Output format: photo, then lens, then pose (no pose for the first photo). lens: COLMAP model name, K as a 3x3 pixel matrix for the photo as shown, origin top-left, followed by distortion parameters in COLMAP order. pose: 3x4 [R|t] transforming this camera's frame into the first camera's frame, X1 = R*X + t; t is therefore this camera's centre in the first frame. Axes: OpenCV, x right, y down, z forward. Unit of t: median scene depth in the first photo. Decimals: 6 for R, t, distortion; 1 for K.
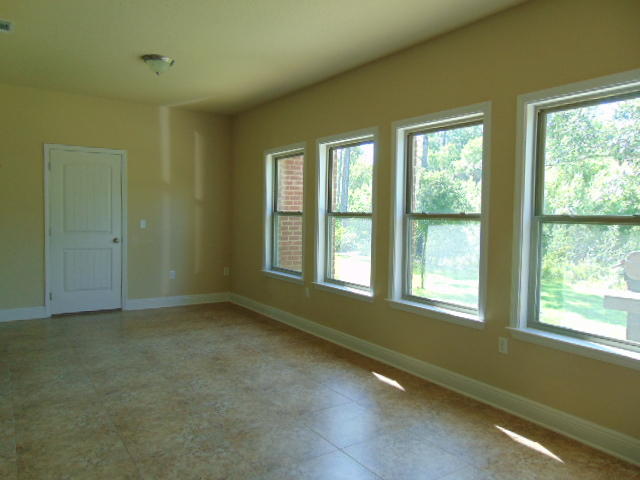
lens RADIAL K [[474.4, 0, 320.8], [0, 474.4, 236.3], [0, 0, 1]] dist [-0.037569, 0.066299]
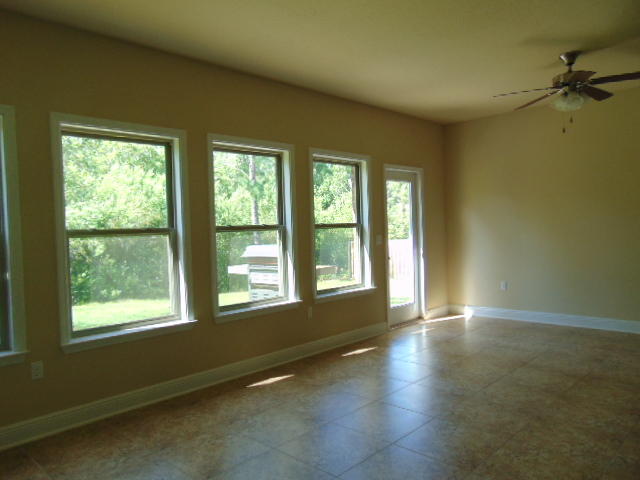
lens RADIAL K [[474.4, 0, 320.8], [0, 474.4, 236.3], [0, 0, 1]] dist [-0.037569, 0.066299]
pose [[-0.202246, -0.035019, 0.978708, -0.897529], [0.071000, 0.996206, 0.050317, -0.065315], [-0.976758, 0.079665, -0.198992, 1.046750]]
